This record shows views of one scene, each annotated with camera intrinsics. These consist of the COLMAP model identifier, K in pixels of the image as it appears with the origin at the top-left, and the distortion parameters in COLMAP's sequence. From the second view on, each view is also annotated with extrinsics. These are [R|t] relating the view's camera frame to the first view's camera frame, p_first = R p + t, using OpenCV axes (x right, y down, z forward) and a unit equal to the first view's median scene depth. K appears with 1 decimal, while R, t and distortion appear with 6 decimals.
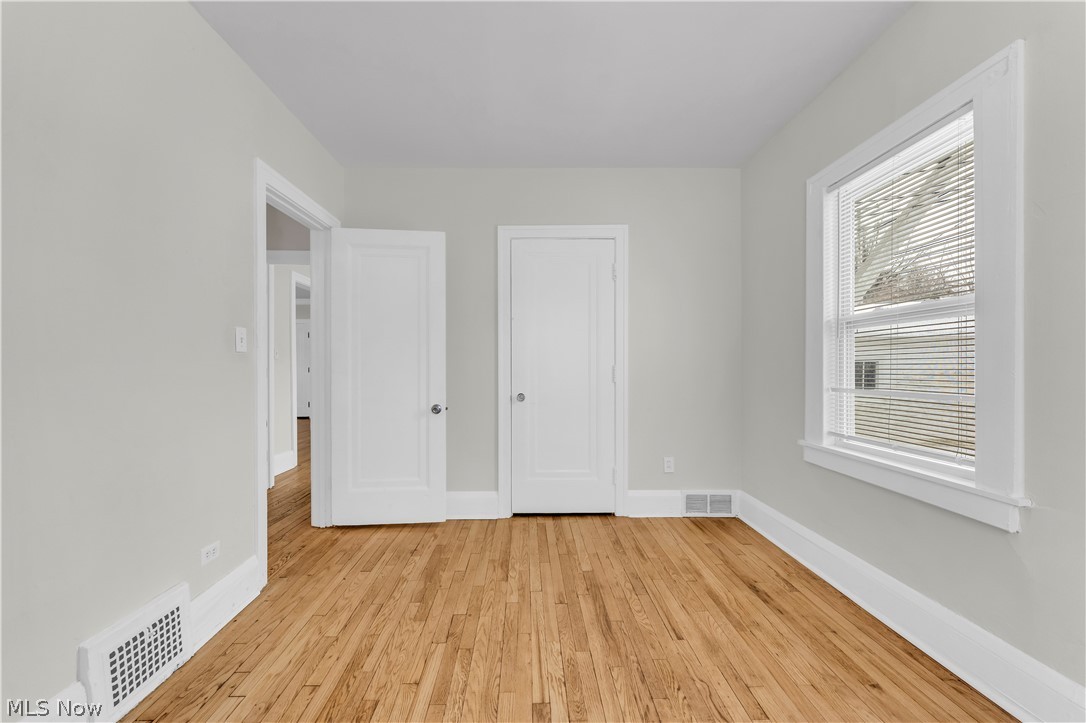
lens RADIAL K [[440.6, 0, 536.7], [0, 440.6, 368.6], [0, 0, 1]] dist [-0.001805, -0.000151]
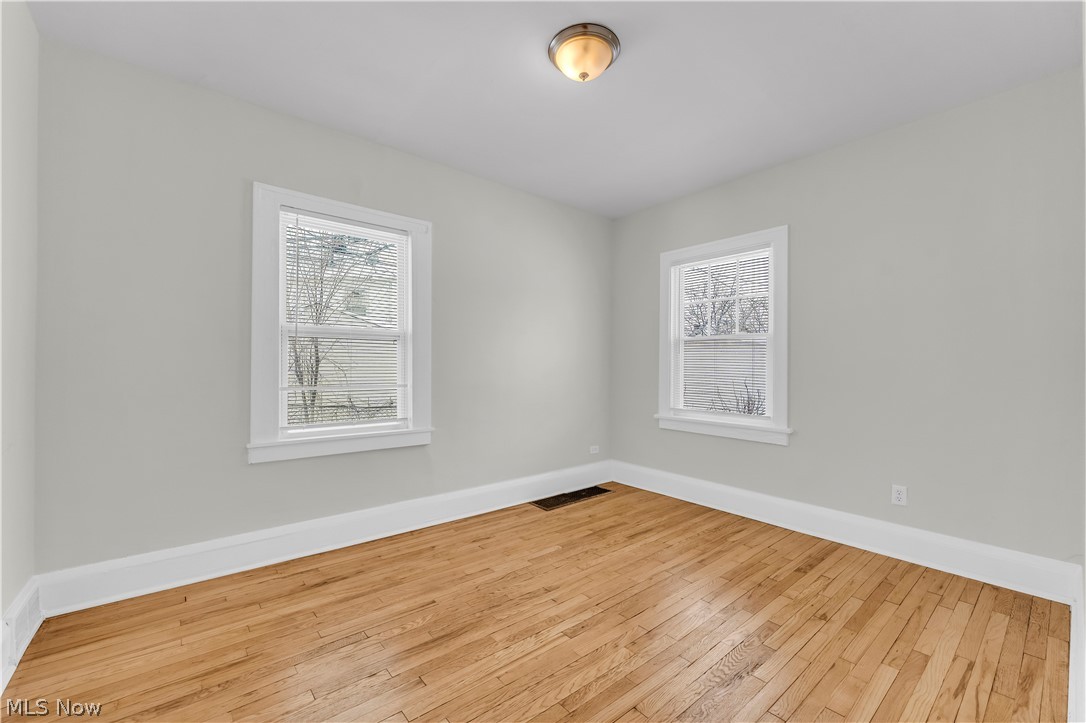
lens RADIAL K [[440.6, 0, 536.7], [0, 440.6, 368.6], [0, 0, 1]] dist [-0.001805, -0.000151]
pose [[-0.623537, -0.002182, 0.781791, -0.702520], [-0.003691, 0.999993, -0.000152, -0.005291], [-0.781785, -0.002981, -0.623541, 1.409579]]
